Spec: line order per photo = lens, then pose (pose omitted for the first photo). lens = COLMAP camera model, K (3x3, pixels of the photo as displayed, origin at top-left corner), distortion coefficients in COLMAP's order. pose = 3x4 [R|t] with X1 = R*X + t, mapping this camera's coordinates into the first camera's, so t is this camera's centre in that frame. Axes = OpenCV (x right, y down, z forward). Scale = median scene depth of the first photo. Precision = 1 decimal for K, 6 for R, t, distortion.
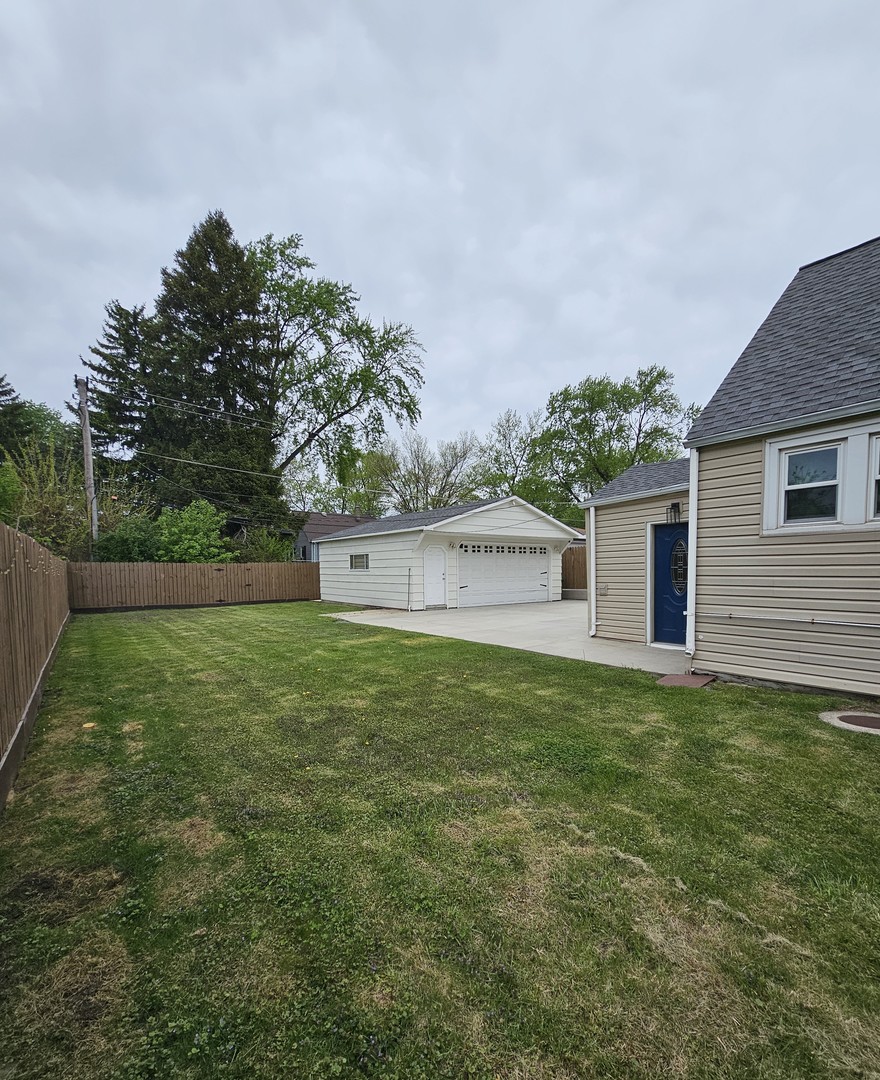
lens RADIAL K [[464.2, 0, 441.5], [0, 464.2, 606.0], [0, 0, 1]] dist [0.001104, -0.000362]
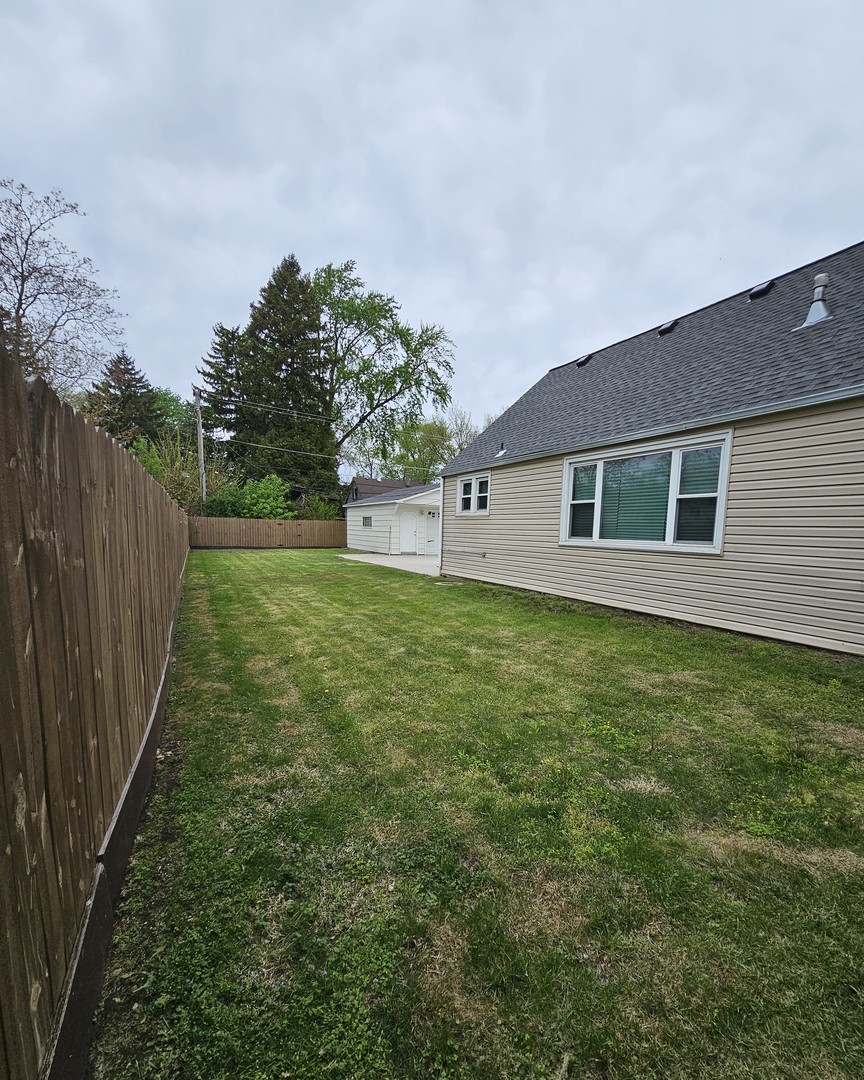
lens RADIAL K [[455.7, 0, 431.6], [0, 455.7, 581.0], [0, 0, 1]] dist [0.042651, 0.000620]
pose [[0.983850, 0.051519, -0.171423, 0.166520], [-0.045986, 0.998290, 0.036091, 0.018210], [0.172989, -0.027625, 0.984536, -0.235171]]
